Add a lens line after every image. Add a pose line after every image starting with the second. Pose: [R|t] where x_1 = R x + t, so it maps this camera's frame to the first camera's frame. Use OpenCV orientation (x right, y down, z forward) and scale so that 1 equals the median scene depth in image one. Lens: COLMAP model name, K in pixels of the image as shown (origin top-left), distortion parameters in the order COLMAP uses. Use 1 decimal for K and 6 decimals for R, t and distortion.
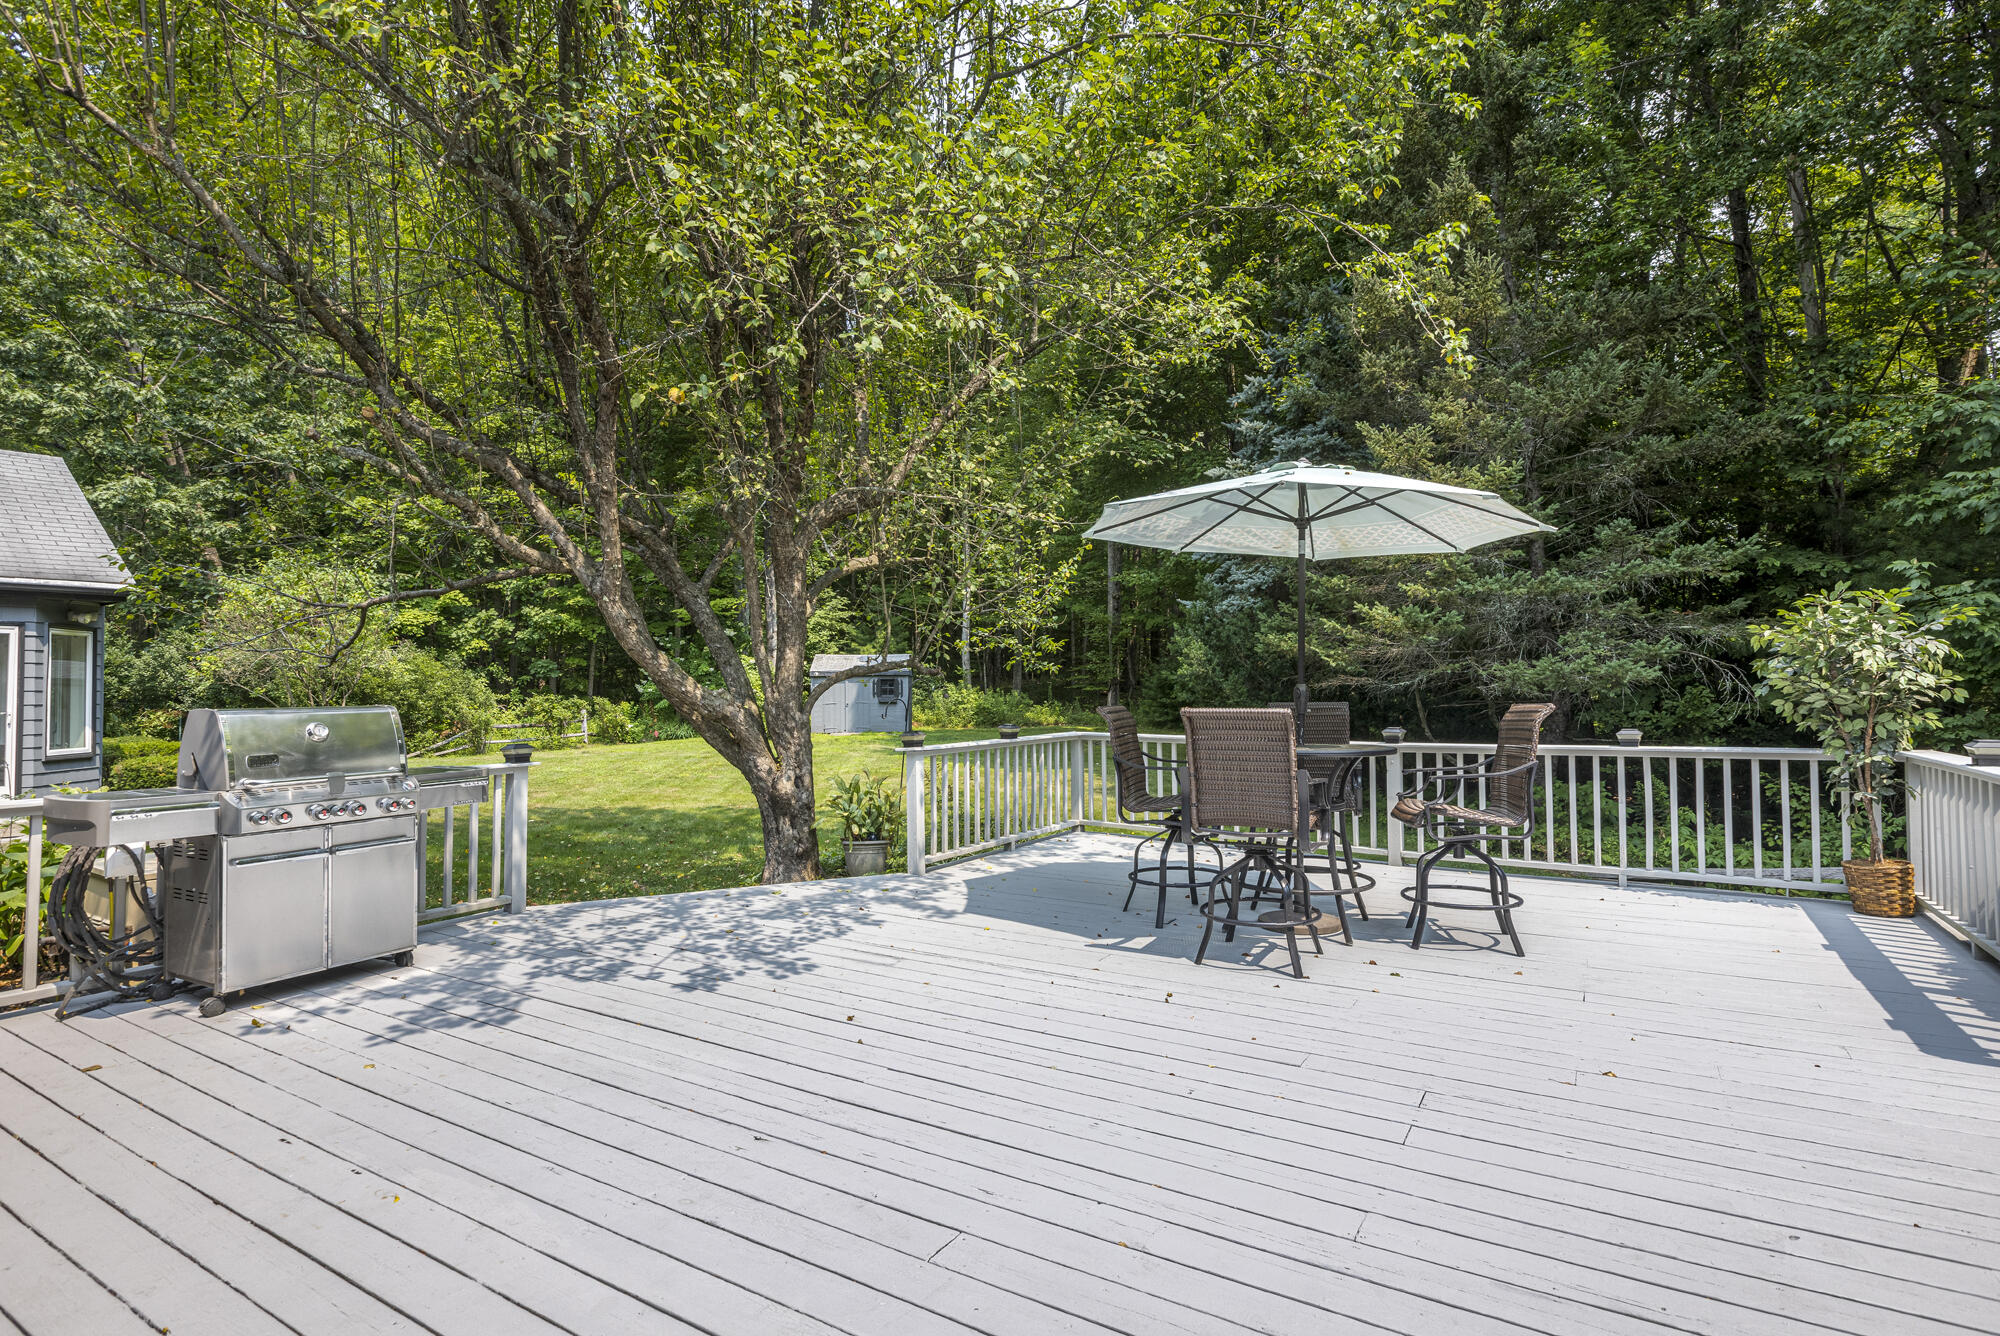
lens RADIAL K [[1016.4, 0, 1000.0], [0, 1016.4, 668.0], [0, 0, 1]] dist [-0.003104, 0.000027]
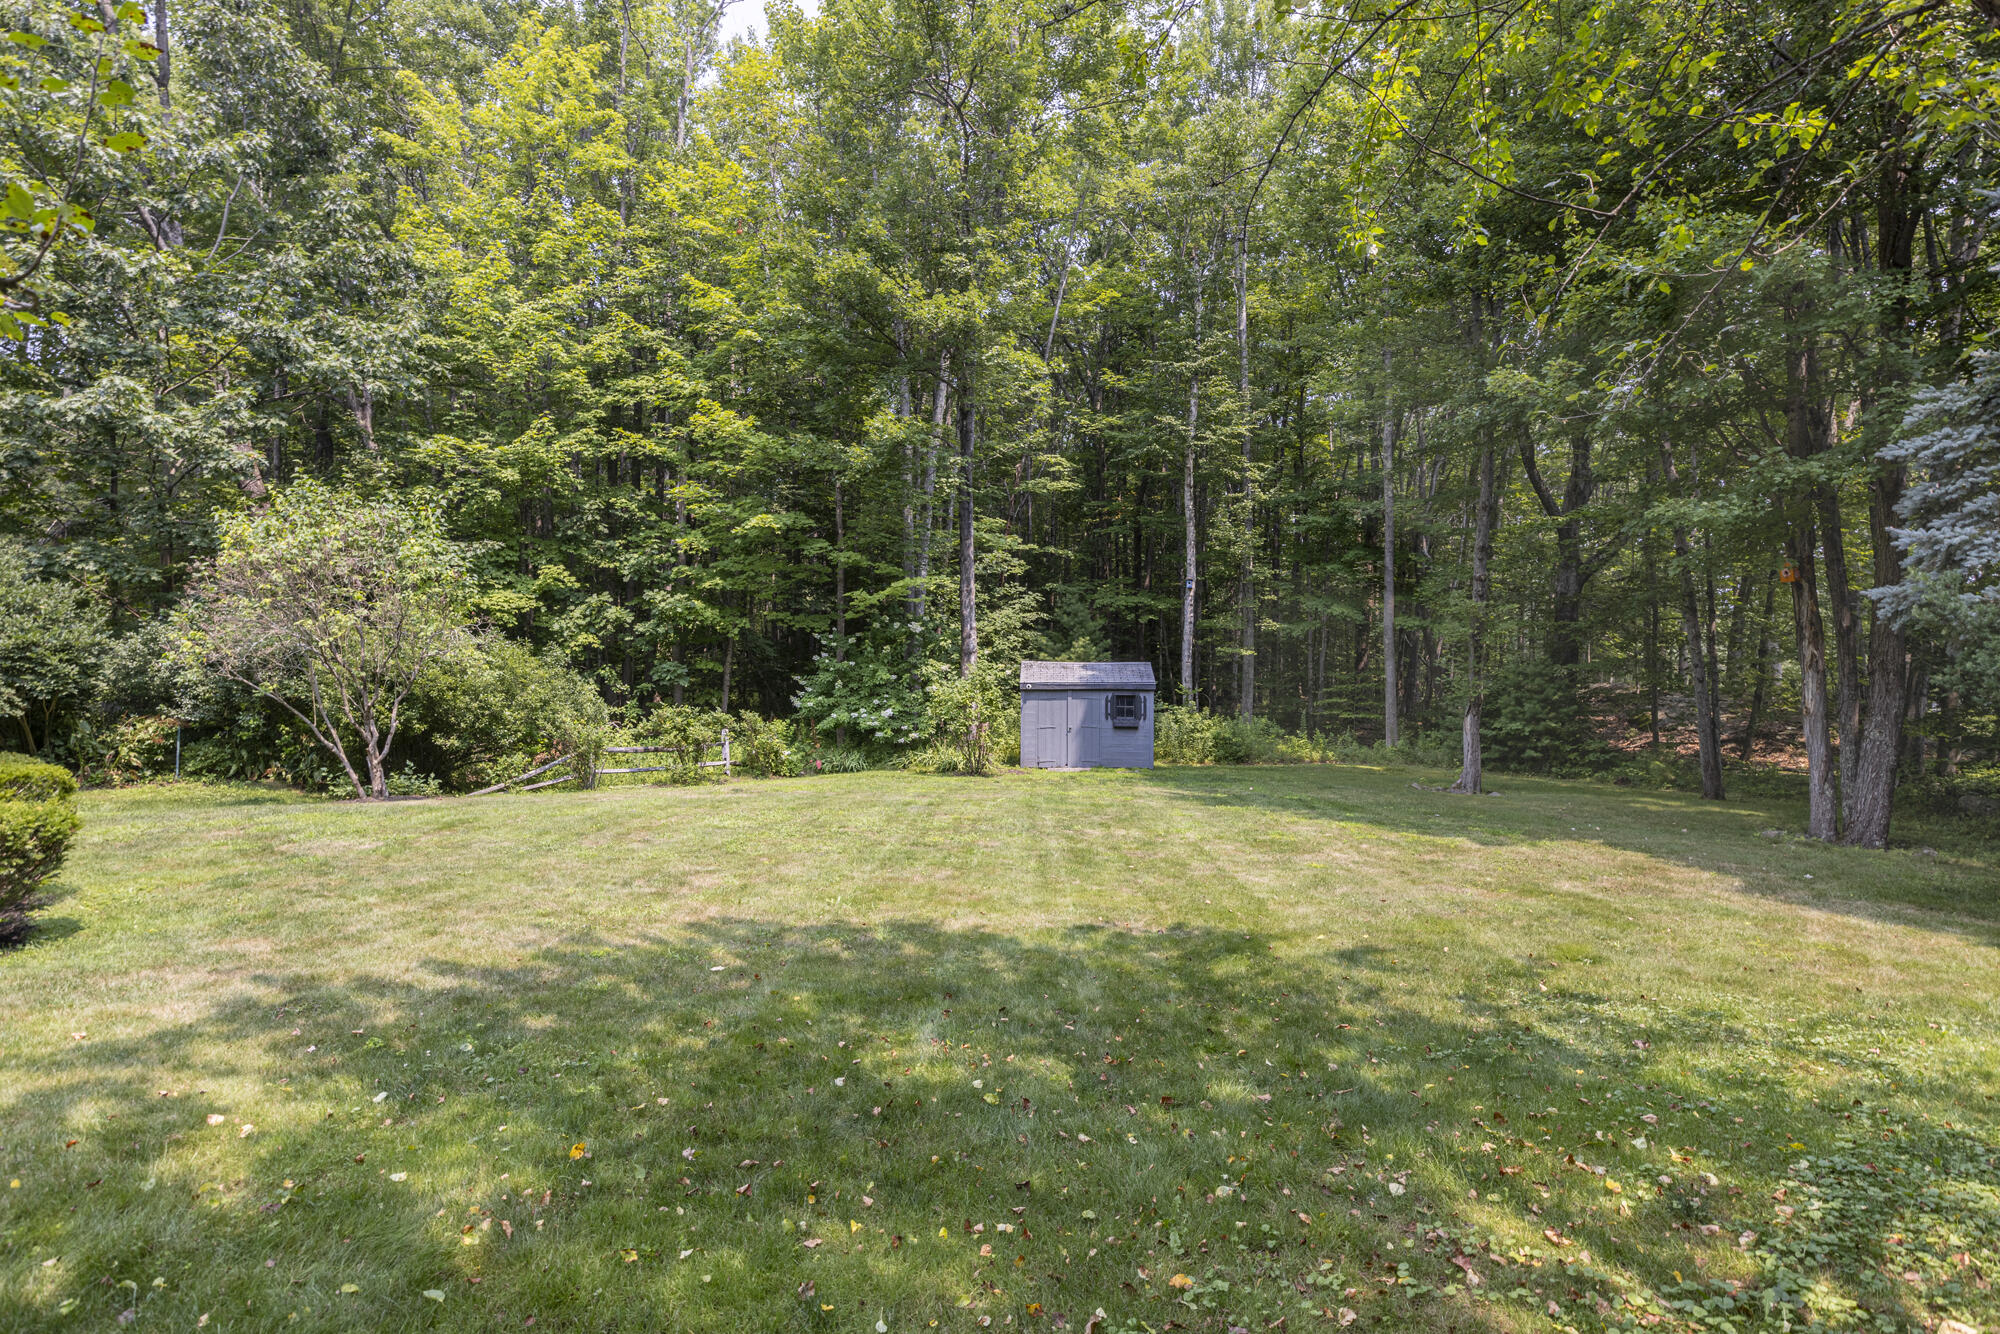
lens RADIAL K [[1032.2, 0, 988.5], [0, 1032.2, 679.7], [0, 0, 1]] dist [-0.000730, 0.000078]
pose [[0.995192, 0.011760, -0.097231, -0.448459], [-0.013786, 0.999701, -0.020198, 0.053629], [0.096965, 0.021441, 0.995057, 0.843990]]
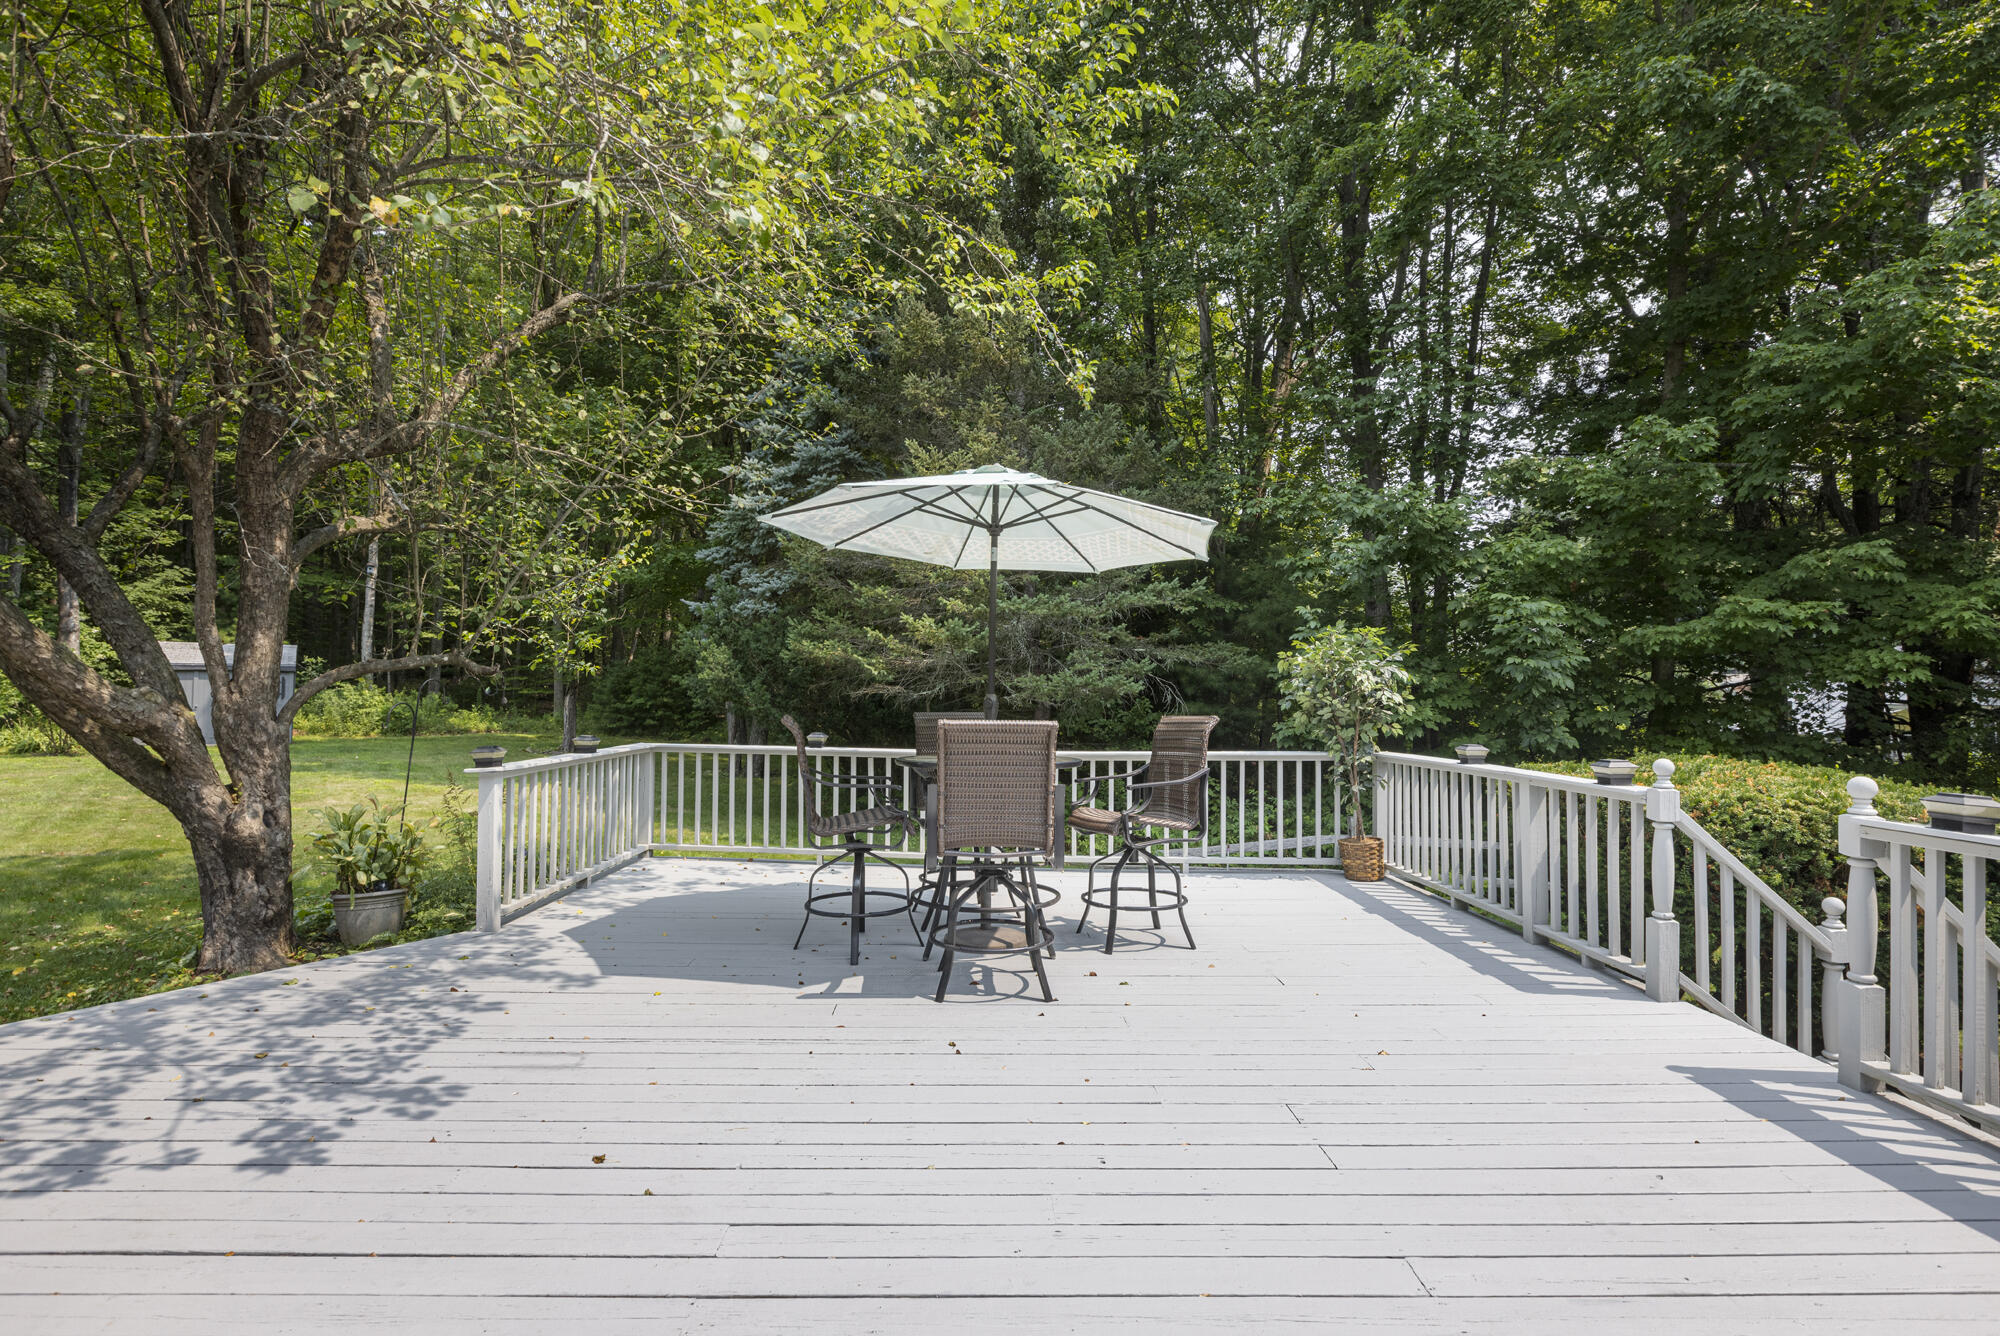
lens RADIAL K [[994.0, 0, 1000.0], [0, 994.0, 668.0], [0, 0, 1]] dist [-0.002734, 0.000189]
pose [[0.841074, 0.028763, 0.540154, -0.148213], [-0.025495, 0.999583, -0.013528, 0.002248], [-0.540319, -0.002393, 0.841457, 0.133515]]
